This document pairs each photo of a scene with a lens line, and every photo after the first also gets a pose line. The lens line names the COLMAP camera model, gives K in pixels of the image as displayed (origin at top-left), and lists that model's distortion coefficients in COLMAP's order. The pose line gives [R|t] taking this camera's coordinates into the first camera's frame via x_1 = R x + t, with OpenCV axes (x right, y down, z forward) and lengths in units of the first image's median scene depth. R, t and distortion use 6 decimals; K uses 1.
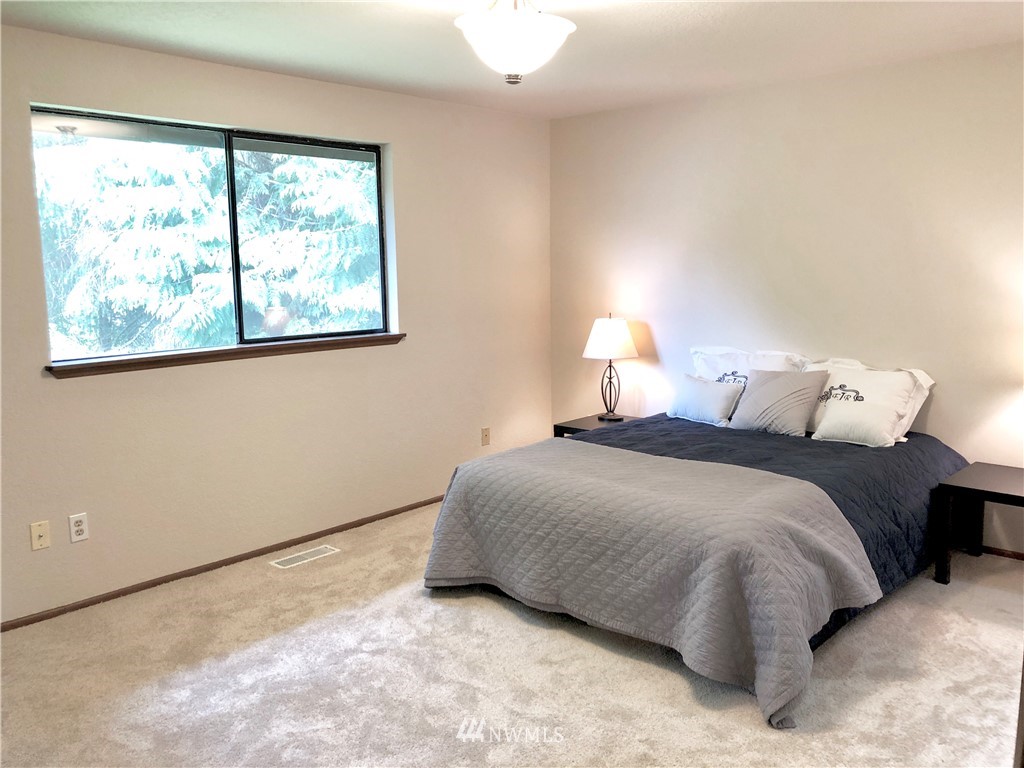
lens RADIAL K [[848.5, 0, 497.4], [0, 848.5, 374.2], [0, 0, 1]] dist [0.068263, -0.115565]
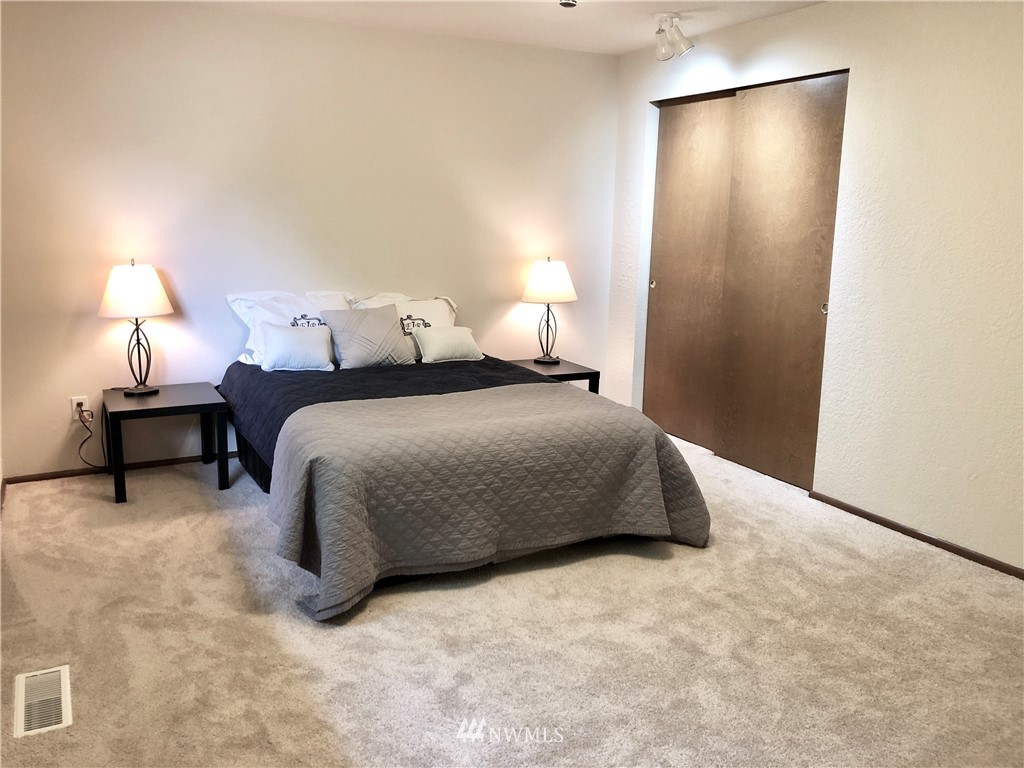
lens RADIAL K [[848.5, 0, 497.4], [0, 848.5, 374.2], [0, 0, 1]] dist [0.068263, -0.115565]
pose [[0.324761, -0.153012, 0.933337, -0.721497], [0.097154, 0.987004, 0.128005, -0.049899], [-0.940793, 0.049106, 0.335406, 0.589780]]
